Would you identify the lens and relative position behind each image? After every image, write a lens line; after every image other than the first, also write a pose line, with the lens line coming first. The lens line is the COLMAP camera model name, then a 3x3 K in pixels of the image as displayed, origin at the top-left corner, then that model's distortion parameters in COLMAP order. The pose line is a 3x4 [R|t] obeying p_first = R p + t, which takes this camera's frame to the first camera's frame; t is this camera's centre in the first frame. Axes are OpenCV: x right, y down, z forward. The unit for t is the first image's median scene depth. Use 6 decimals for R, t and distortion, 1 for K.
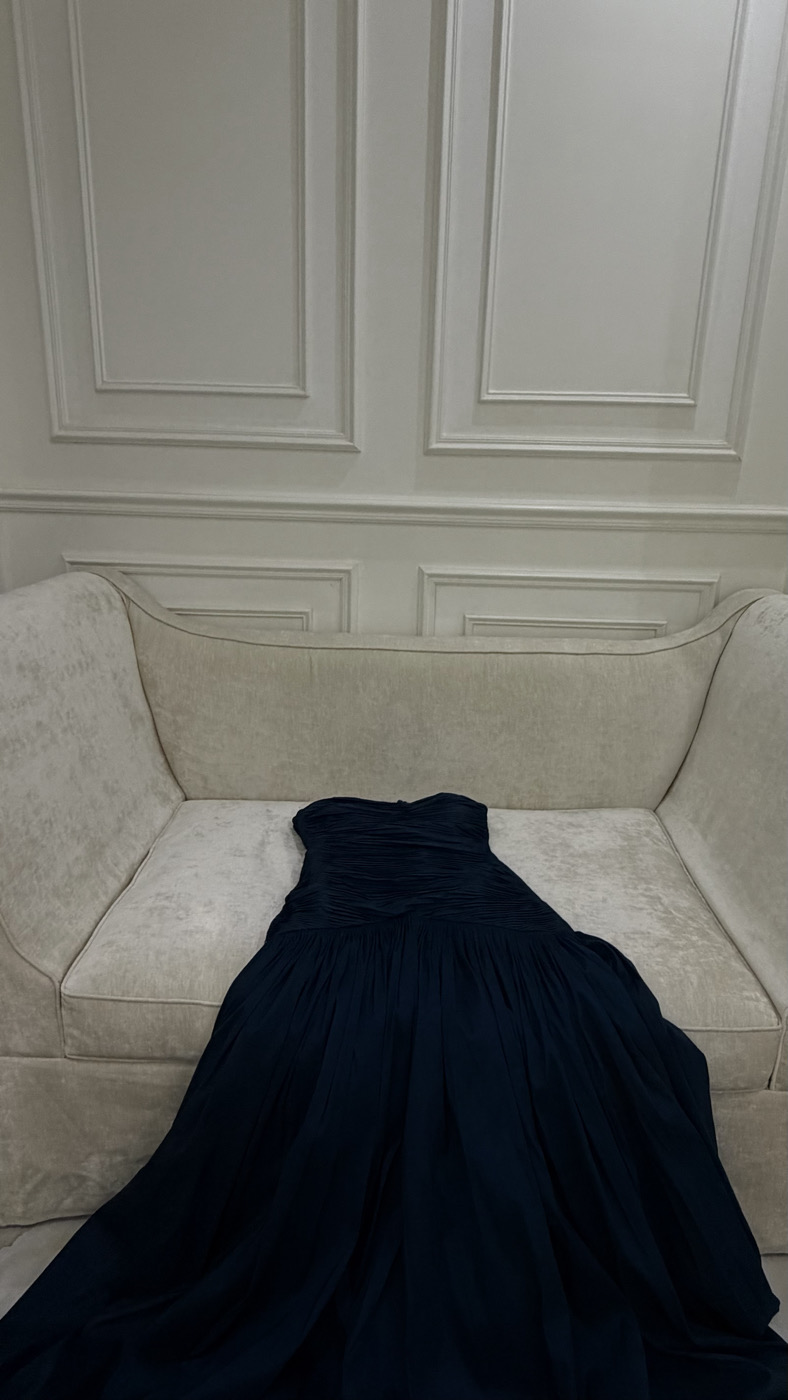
lens RADIAL K [[808.2, 0, 389.8], [0, 808.2, 692.7], [0, 0, 1]] dist [0.007017, 0.000091]
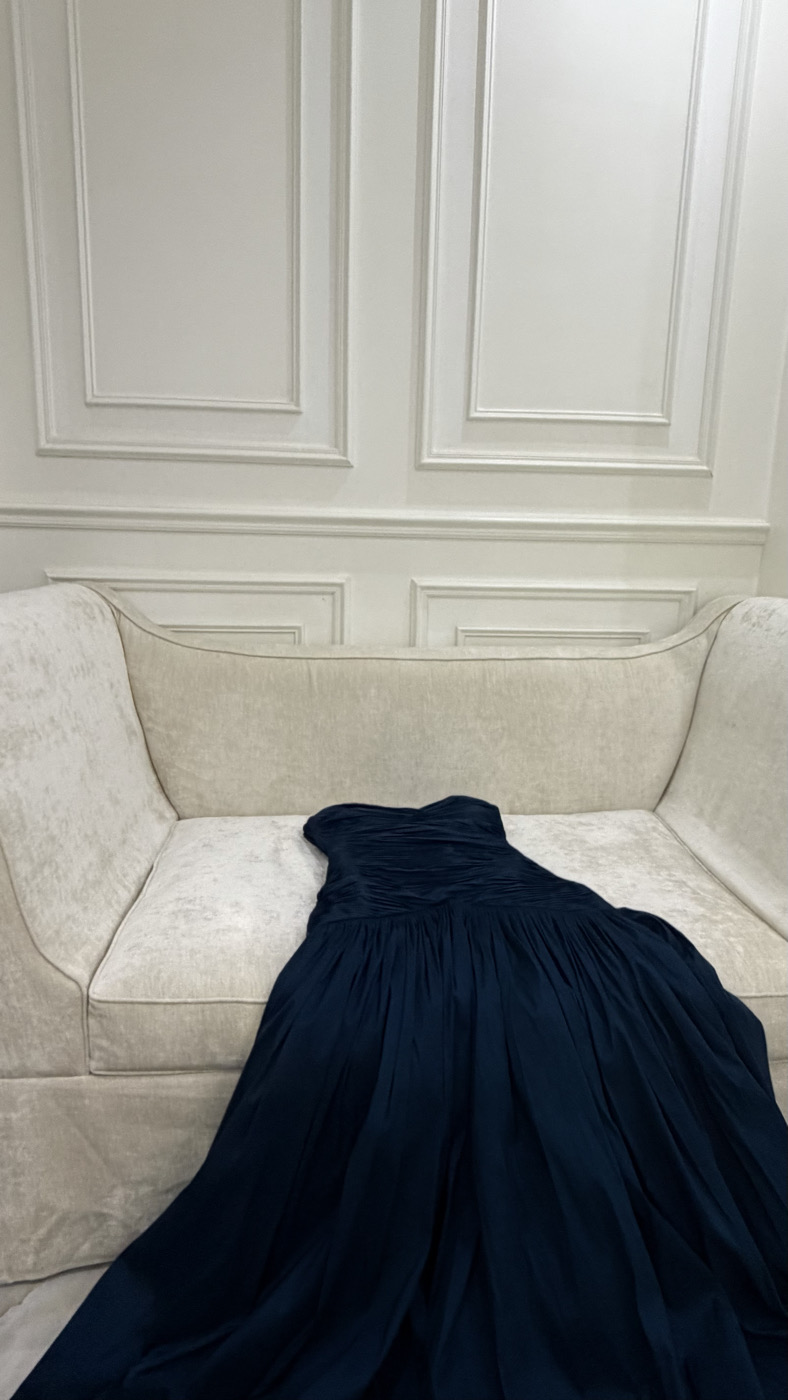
lens RADIAL K [[808.2, 0, 389.8], [0, 808.2, 692.7], [0, 0, 1]] dist [0.007017, 0.000091]
pose [[0.994679, -0.022411, 0.100555, -0.101159], [0.031383, 0.995577, -0.088551, 0.078085], [-0.098126, 0.091236, 0.990983, 0.015524]]
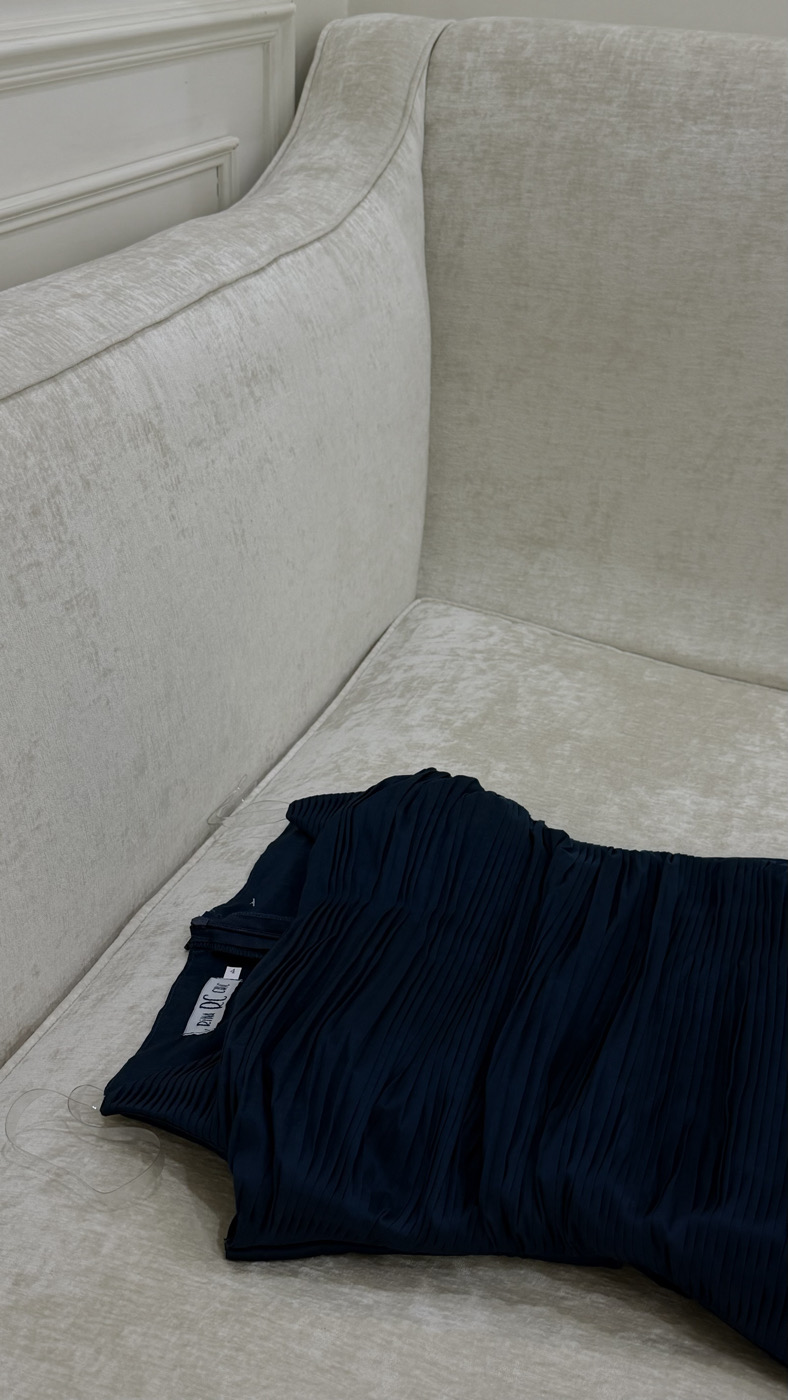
lens RADIAL K [[1449.4, 0, 394.0], [0, 1449.4, 700.0], [0, 0, 1]] dist [0.238476, -0.570562]
pose [[0.337387, -0.470926, 0.815107, -0.349030], [0.236687, 0.880497, 0.410736, -0.132118], [-0.911125, 0.054348, 0.408530, 0.705665]]
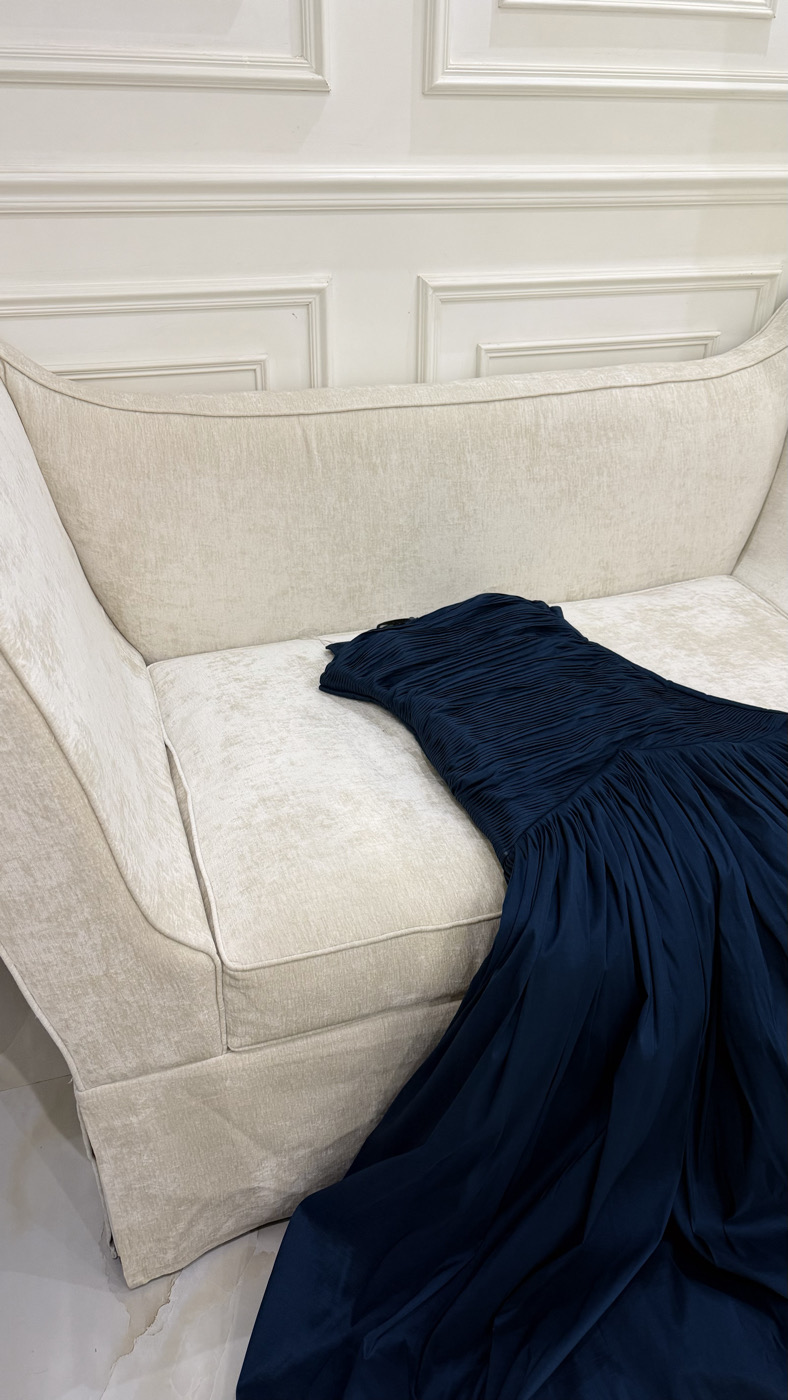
lens RADIAL K [[979.2, 0, 384.9], [0, 979.2, 695.2], [0, 0, 1]] dist [0.132505, -0.242028]
pose [[0.939271, -0.183376, 0.290075, -0.321046], [0.113022, 0.963403, 0.243063, -0.022270], [-0.324031, -0.195517, 0.925622, 0.162025]]
